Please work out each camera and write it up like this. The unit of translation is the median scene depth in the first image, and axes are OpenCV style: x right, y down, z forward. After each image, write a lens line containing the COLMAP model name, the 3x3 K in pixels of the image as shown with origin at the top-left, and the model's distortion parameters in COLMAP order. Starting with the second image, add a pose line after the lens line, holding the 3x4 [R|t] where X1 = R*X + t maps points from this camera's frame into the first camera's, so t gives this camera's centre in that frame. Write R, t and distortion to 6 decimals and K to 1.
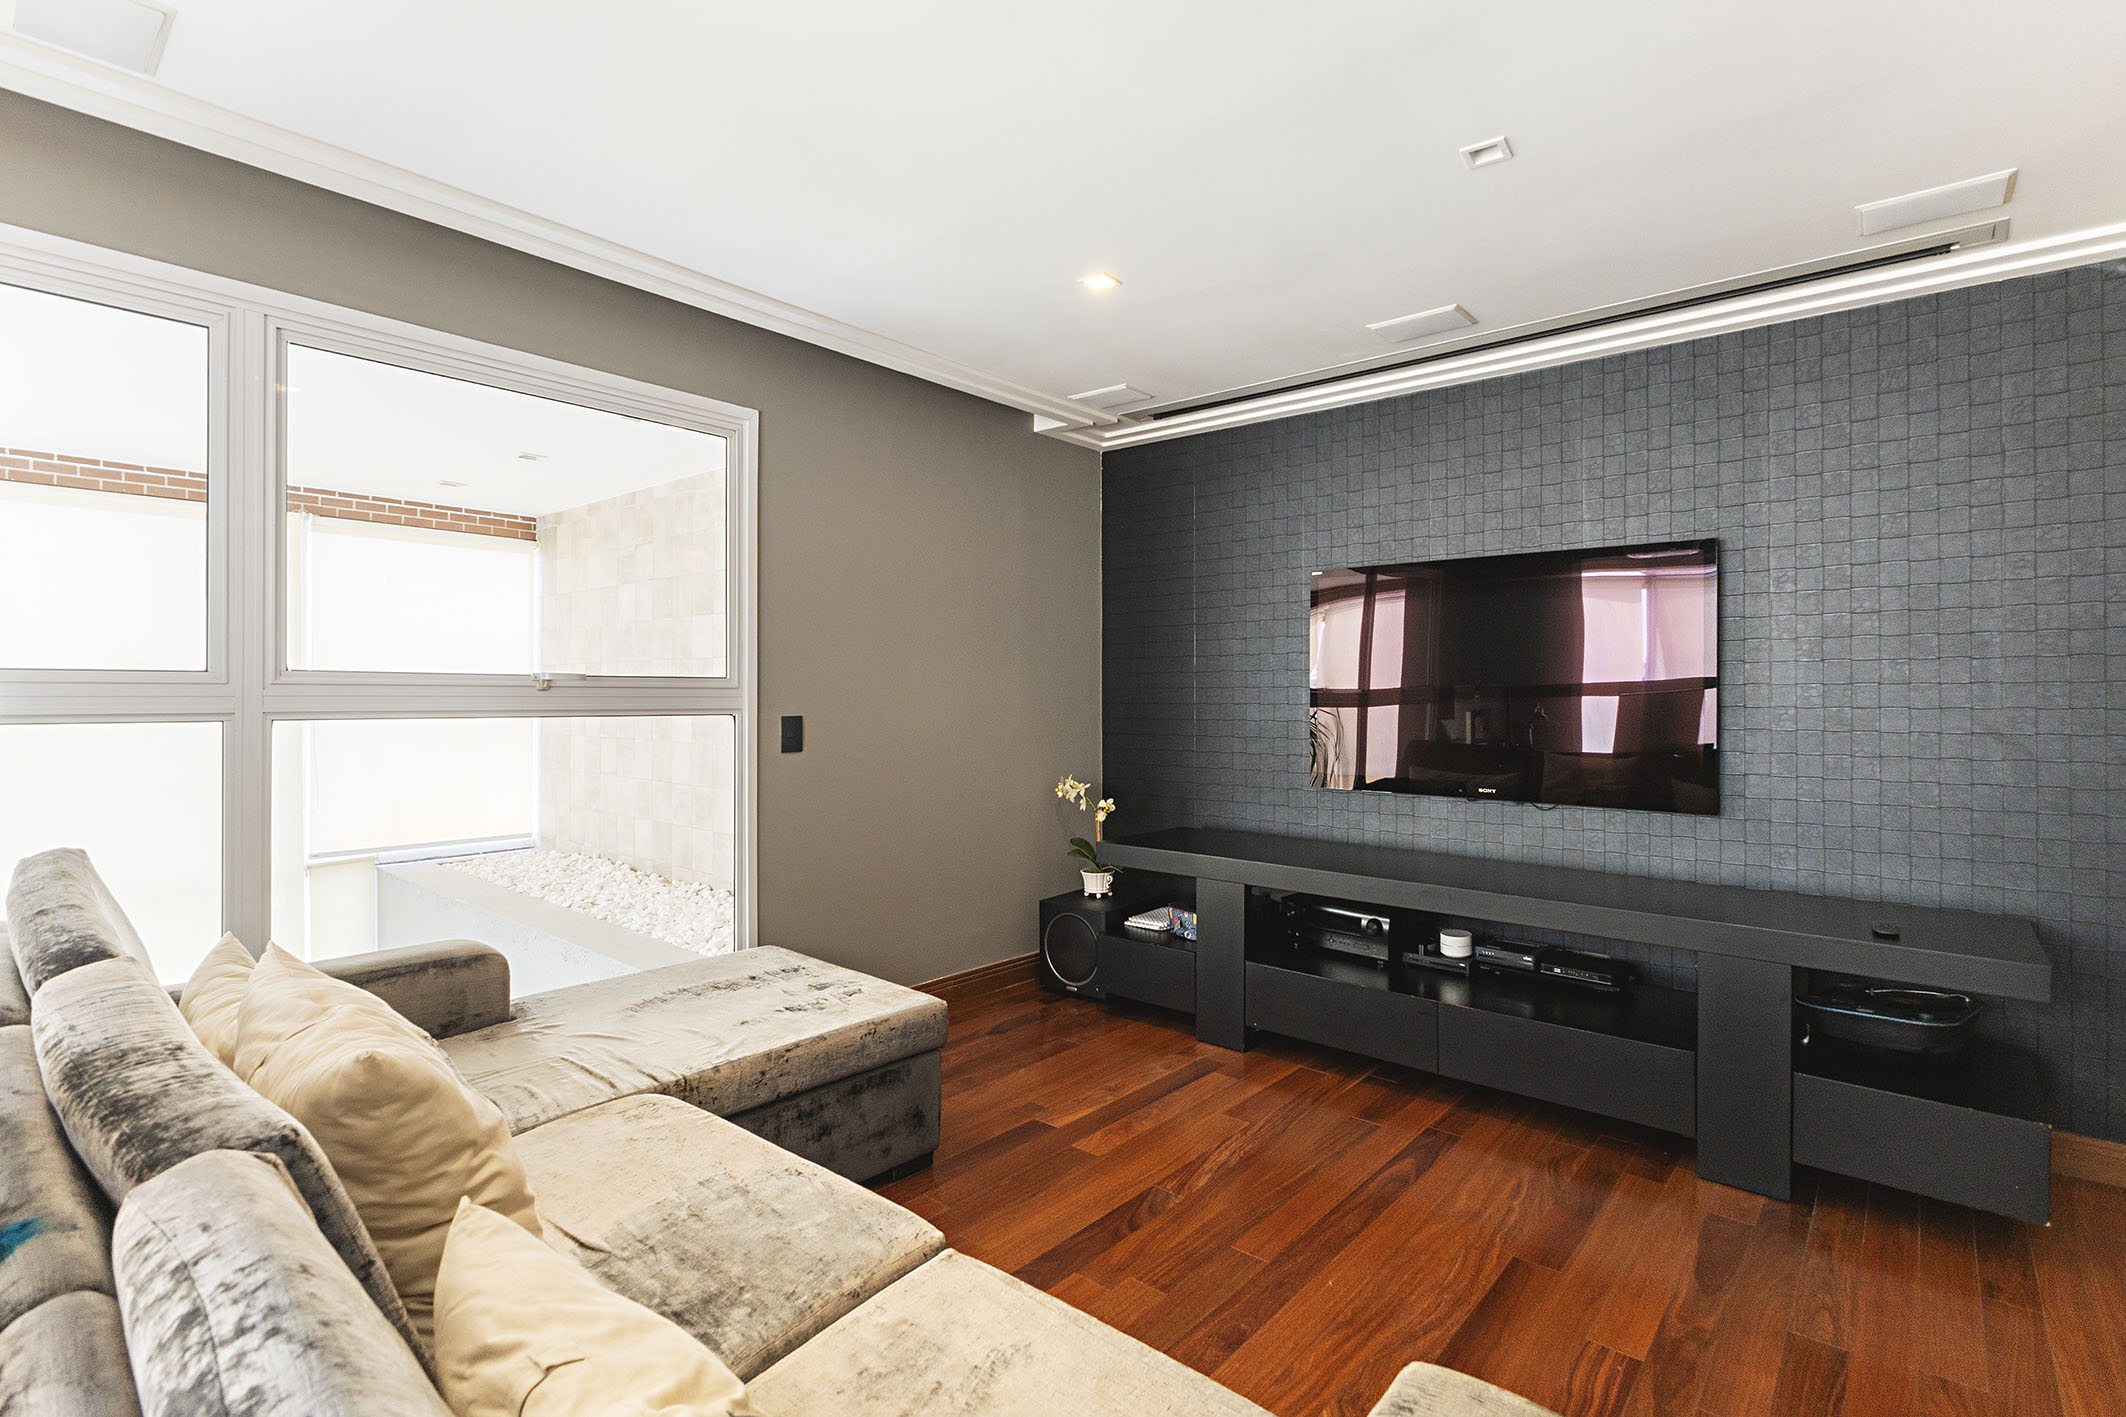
lens RADIAL K [[1006.1, 0, 1064.8], [0, 1006.1, 674.6], [0, 0, 1]] dist [-0.000244, -0.000011]
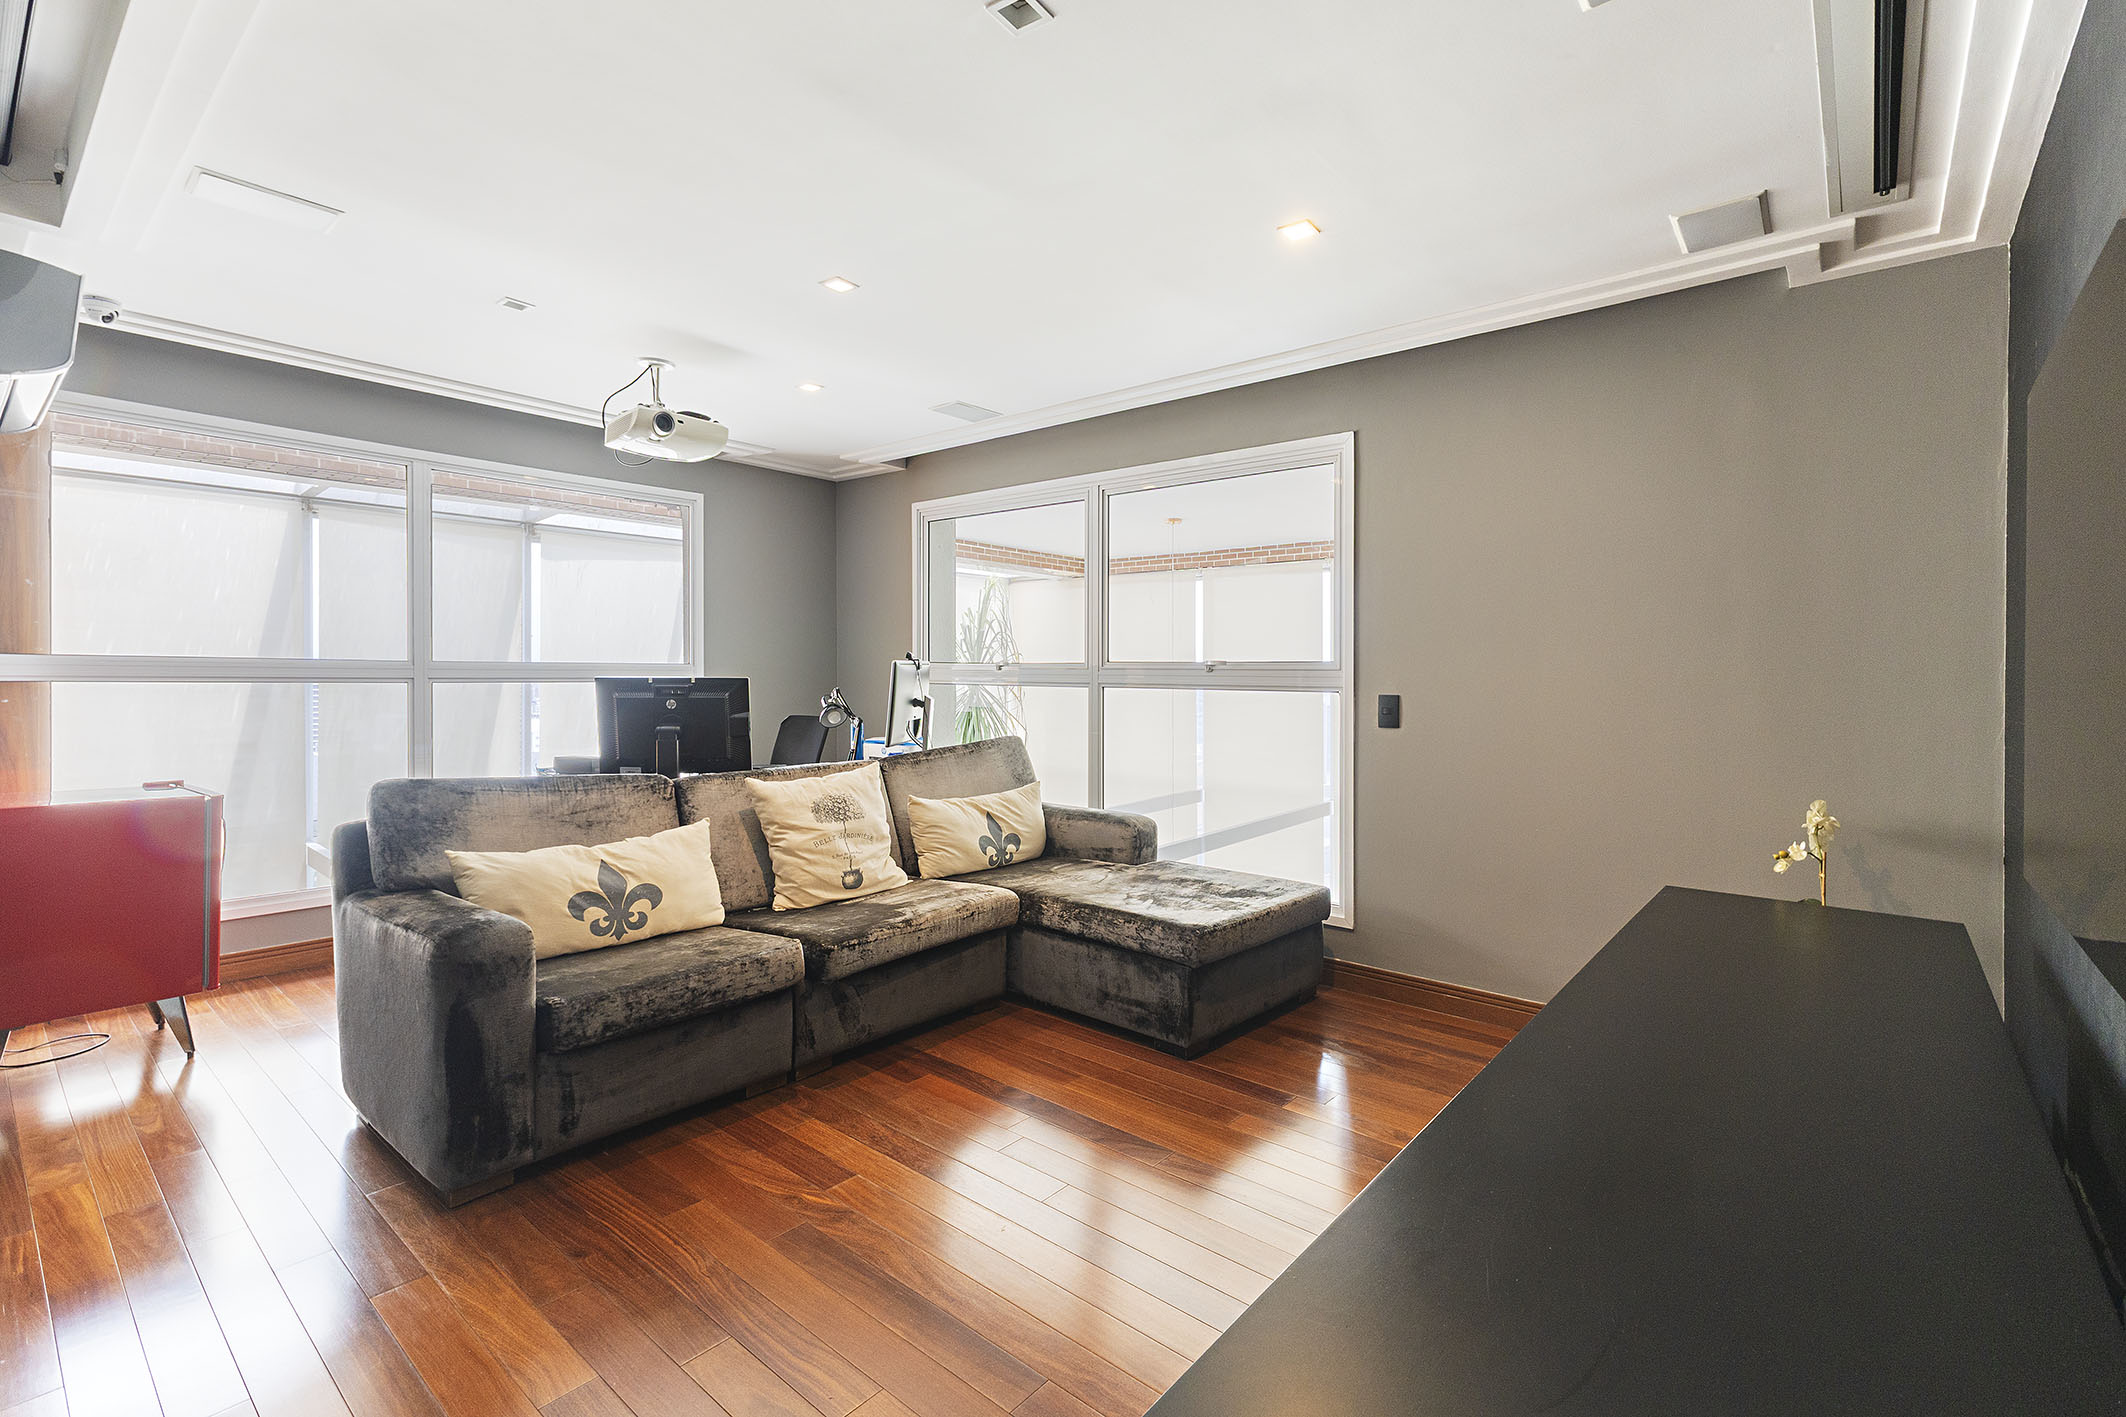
lens RADIAL K [[948.6, 0, 1063.0], [0, 948.6, 708.5], [0, 0, 1]] dist [-0.000393, -0.000046]
pose [[0.014702, 0.020398, -0.999684, 0.879417], [0.001483, 0.999790, 0.020422, 0.039530], [0.999891, -0.001782, 0.014668, 0.725575]]
